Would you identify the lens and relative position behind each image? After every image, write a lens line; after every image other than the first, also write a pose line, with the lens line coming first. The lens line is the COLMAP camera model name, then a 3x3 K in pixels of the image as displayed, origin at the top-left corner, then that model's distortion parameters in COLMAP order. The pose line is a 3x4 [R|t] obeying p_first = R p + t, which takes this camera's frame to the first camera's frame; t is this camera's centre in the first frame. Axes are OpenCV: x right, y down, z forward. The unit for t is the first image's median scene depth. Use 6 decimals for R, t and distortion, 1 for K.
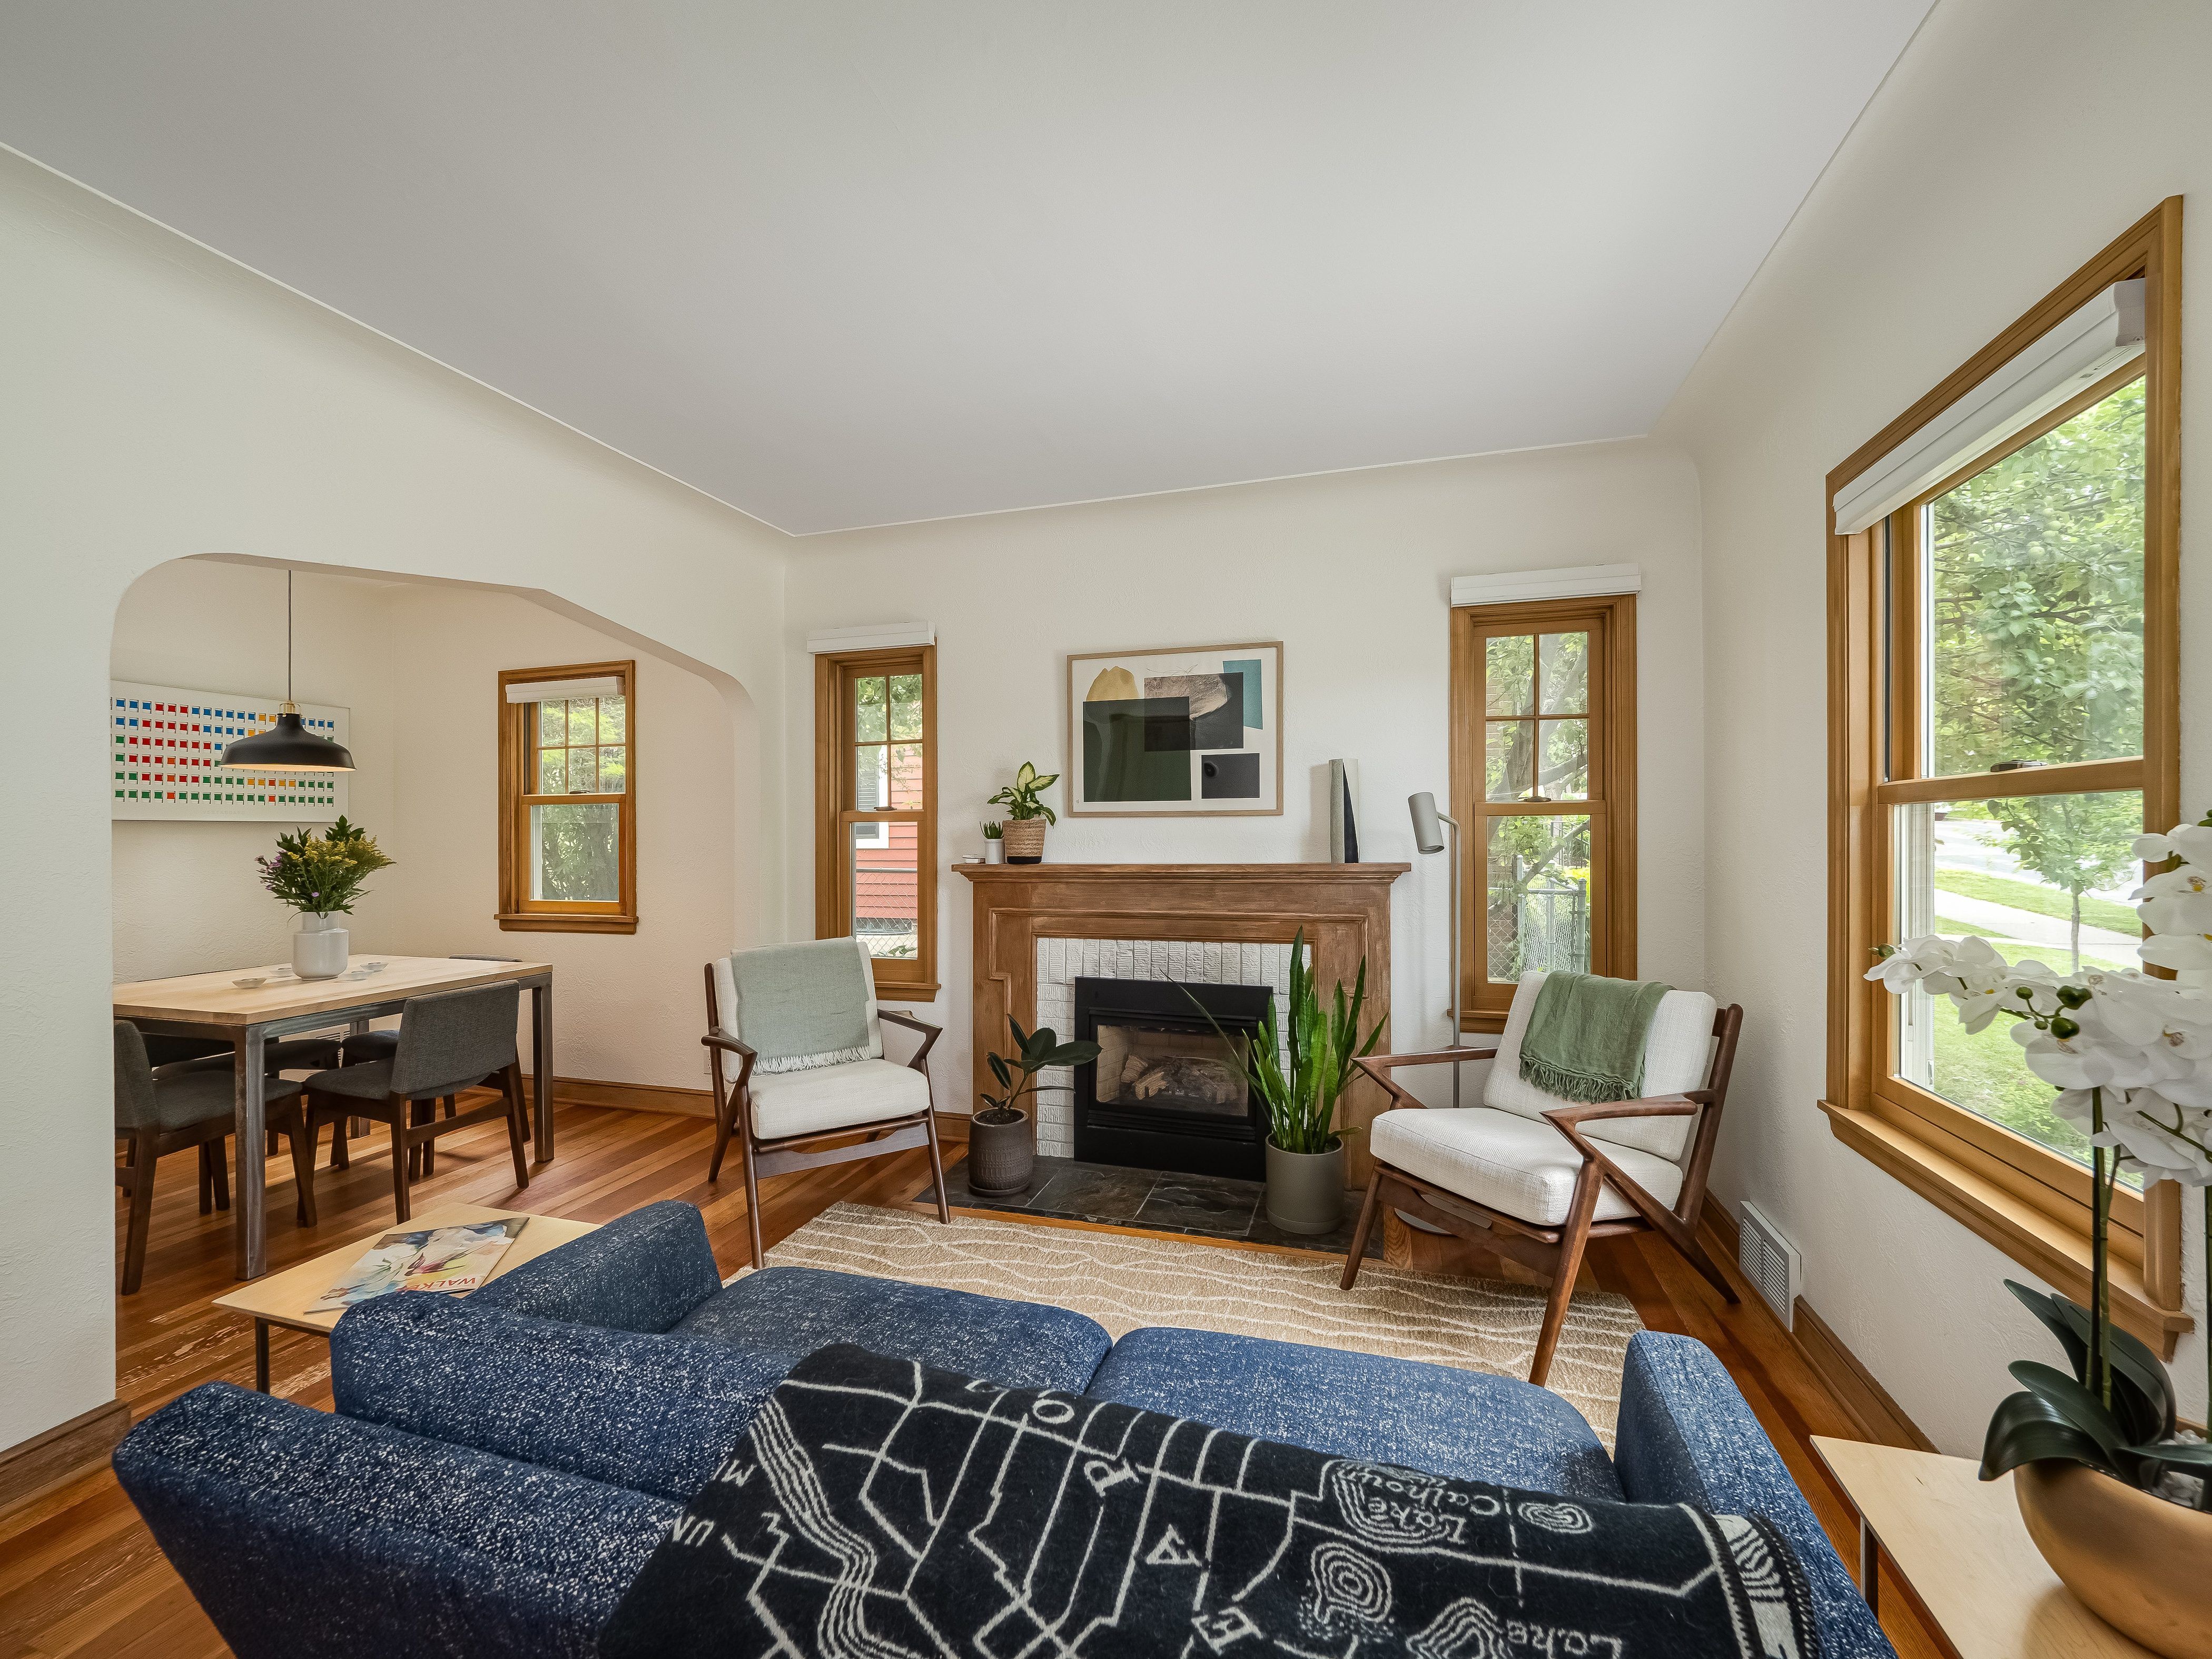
lens RADIAL K [[928.0, 0, 1100.4], [0, 928.0, 826.6], [0, 0, 1]] dist [-0.000932, -0.007491]
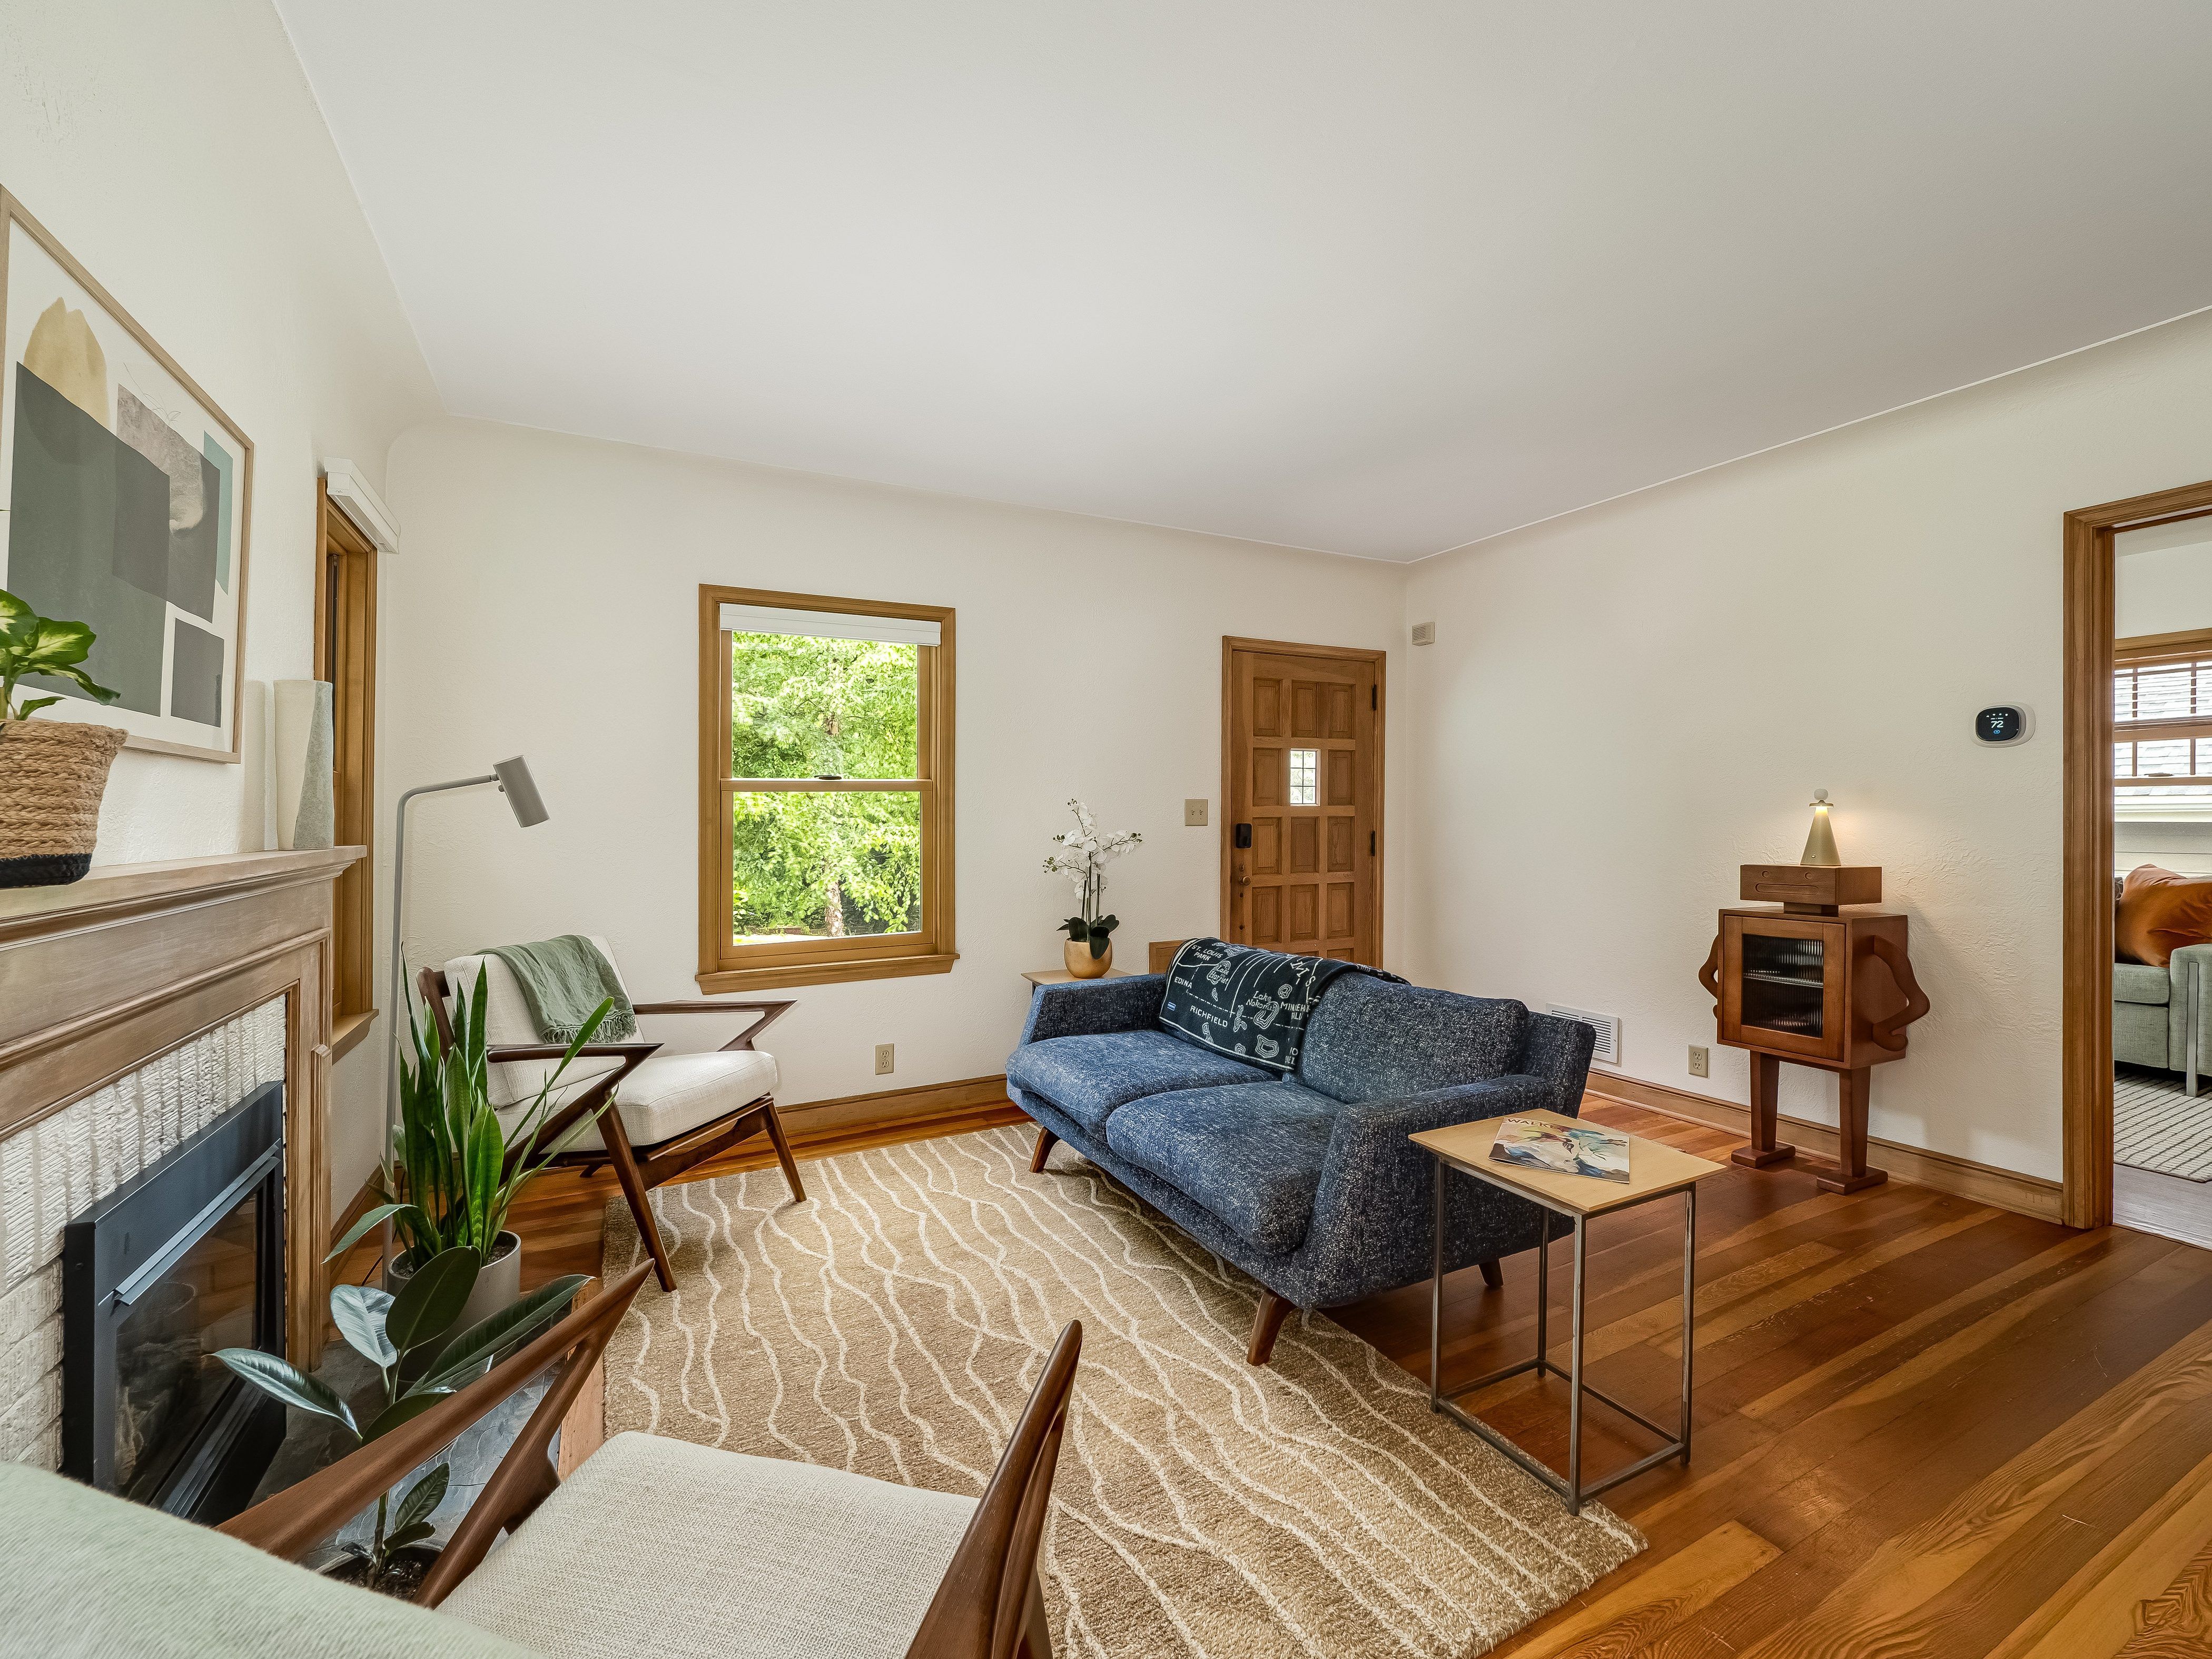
lens RADIAL K [[928.0, 0, 1100.4], [0, 928.0, 826.6], [0, 0, 1]] dist [-0.000932, -0.007491]
pose [[-0.693846, 0.008241, 0.720076, -0.546170], [0.012285, 0.999924, 0.000393, 0.029628], [-0.720019, 0.009119, -0.693895, 1.036414]]
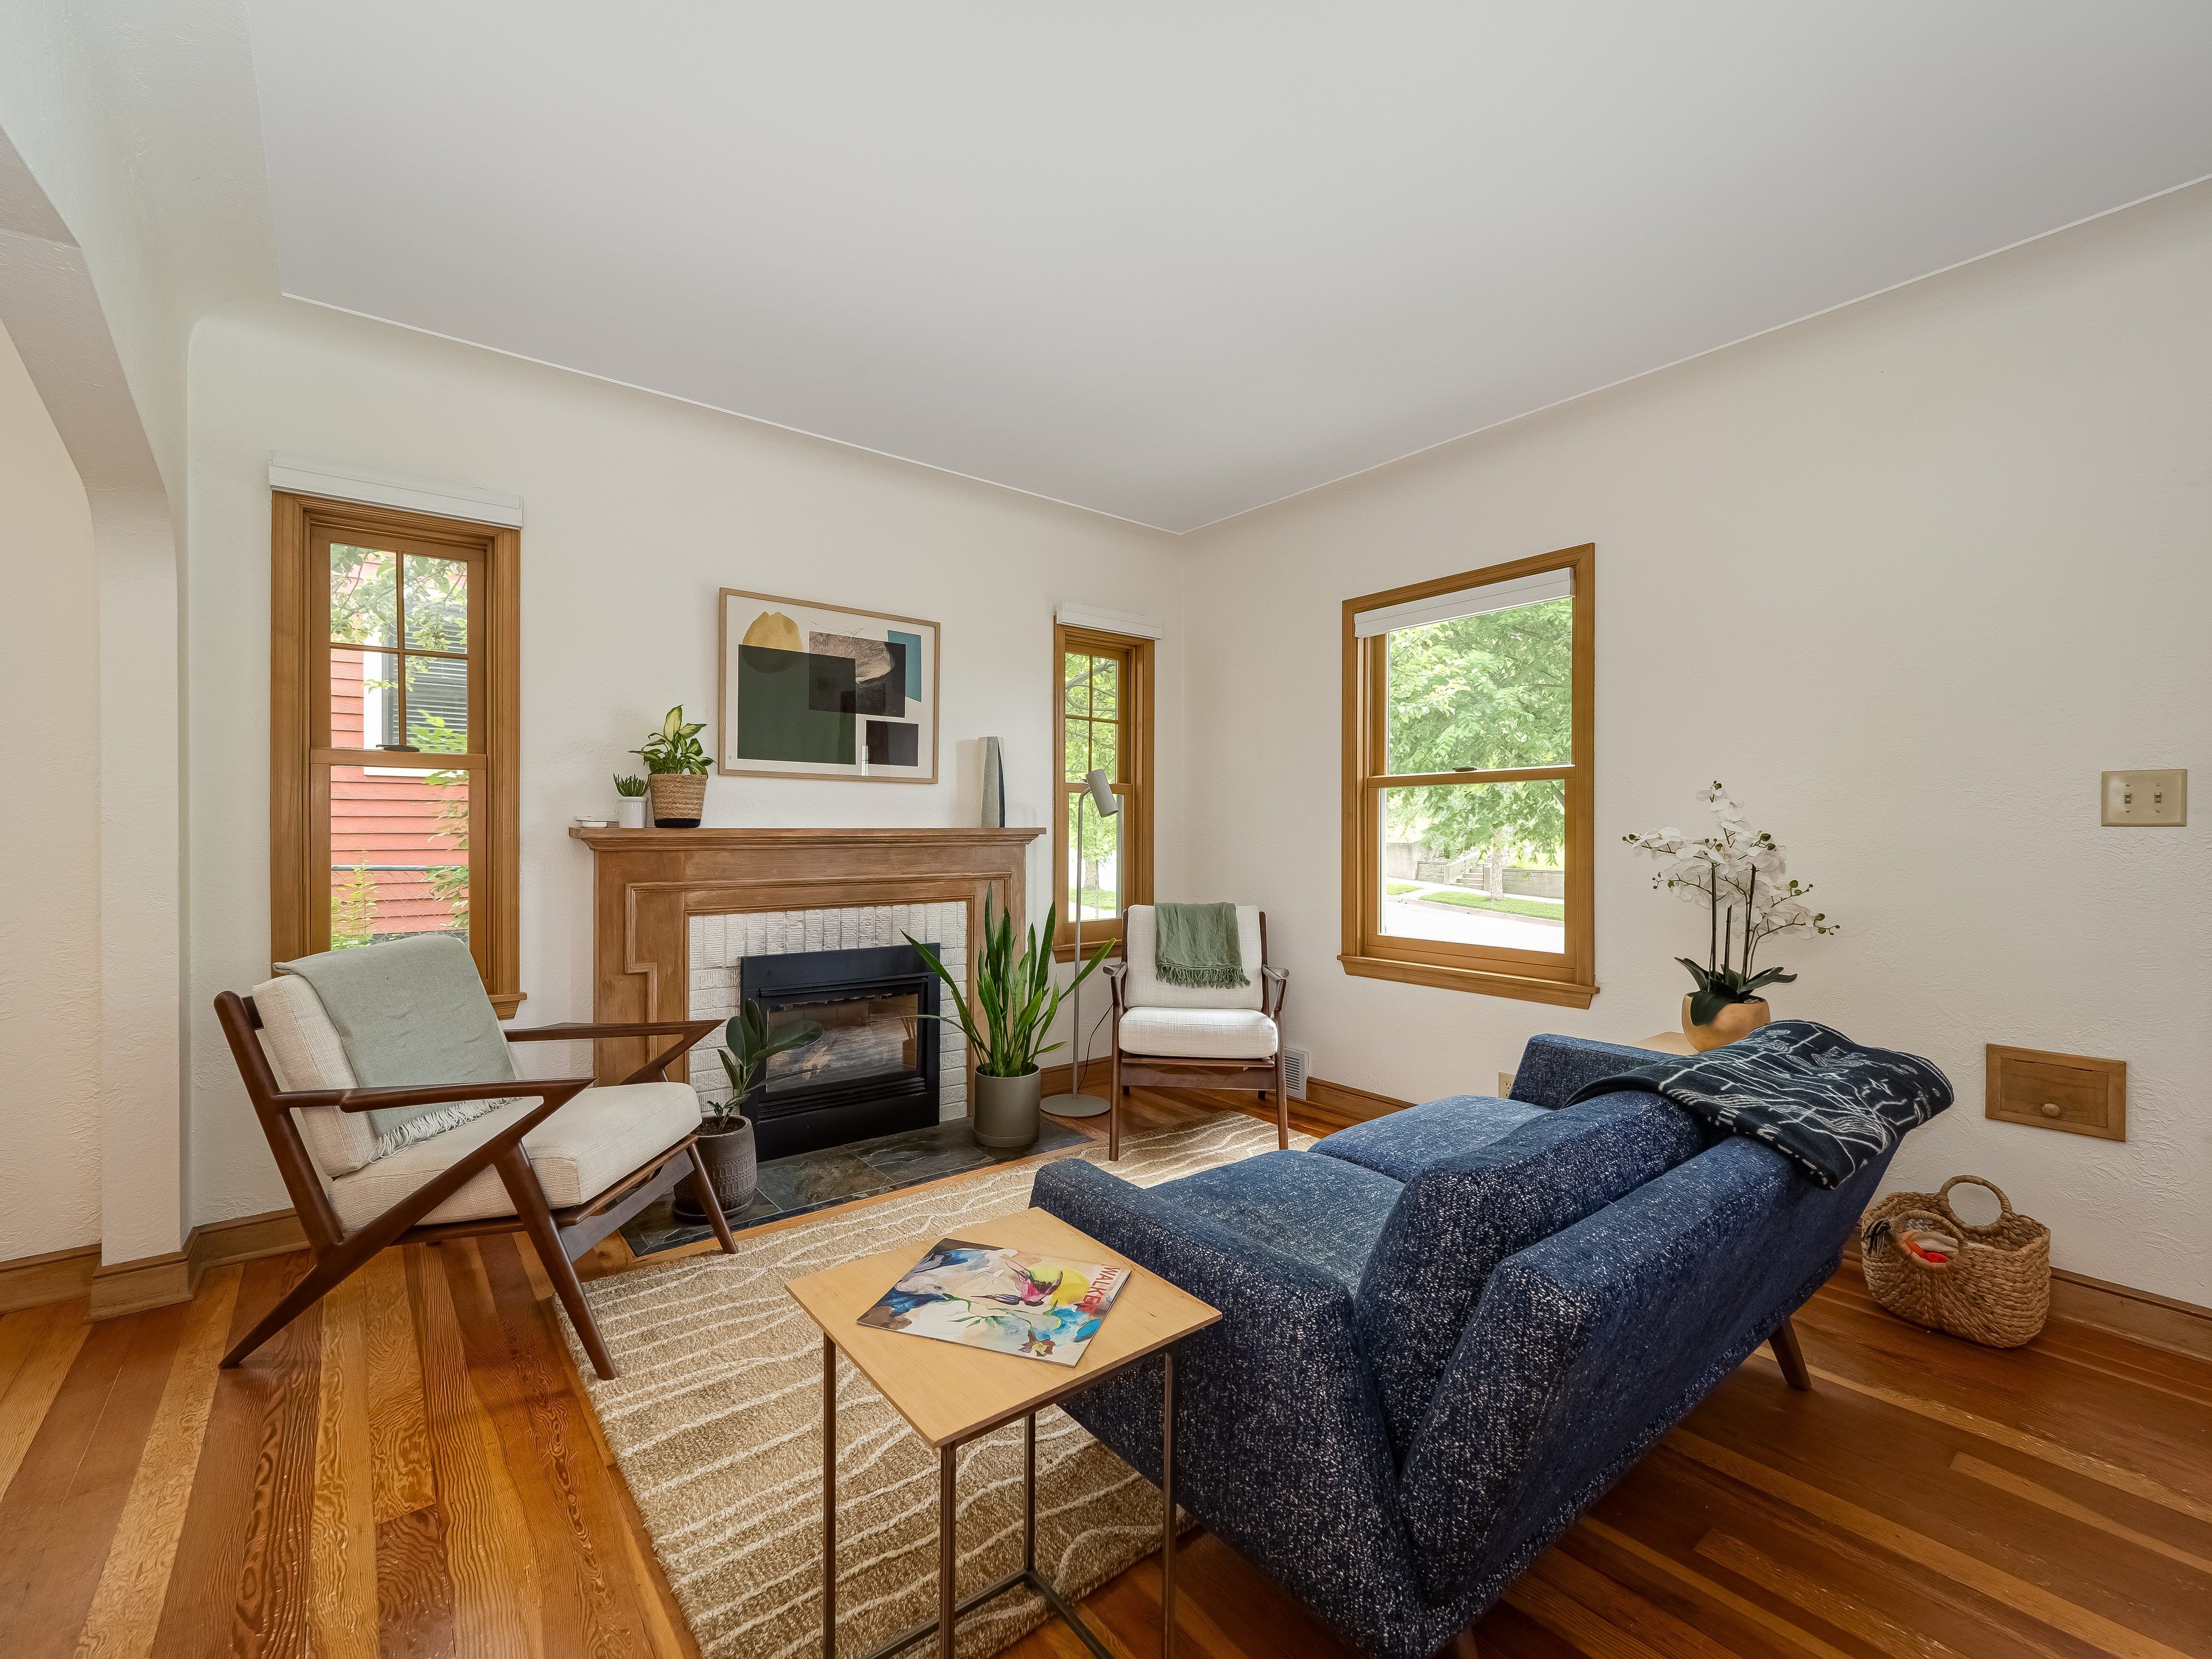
lens RADIAL K [[941.1, 0, 1100.8], [0, 941.1, 830.5], [0, 0, 1]] dist [-0.002537, 0.000043]
pose [[0.562410, 0.008013, 0.826820, -0.620212], [-0.012422, 0.999922, -0.001241, 0.042390], [-0.826765, -0.009572, 0.562465, 0.236080]]
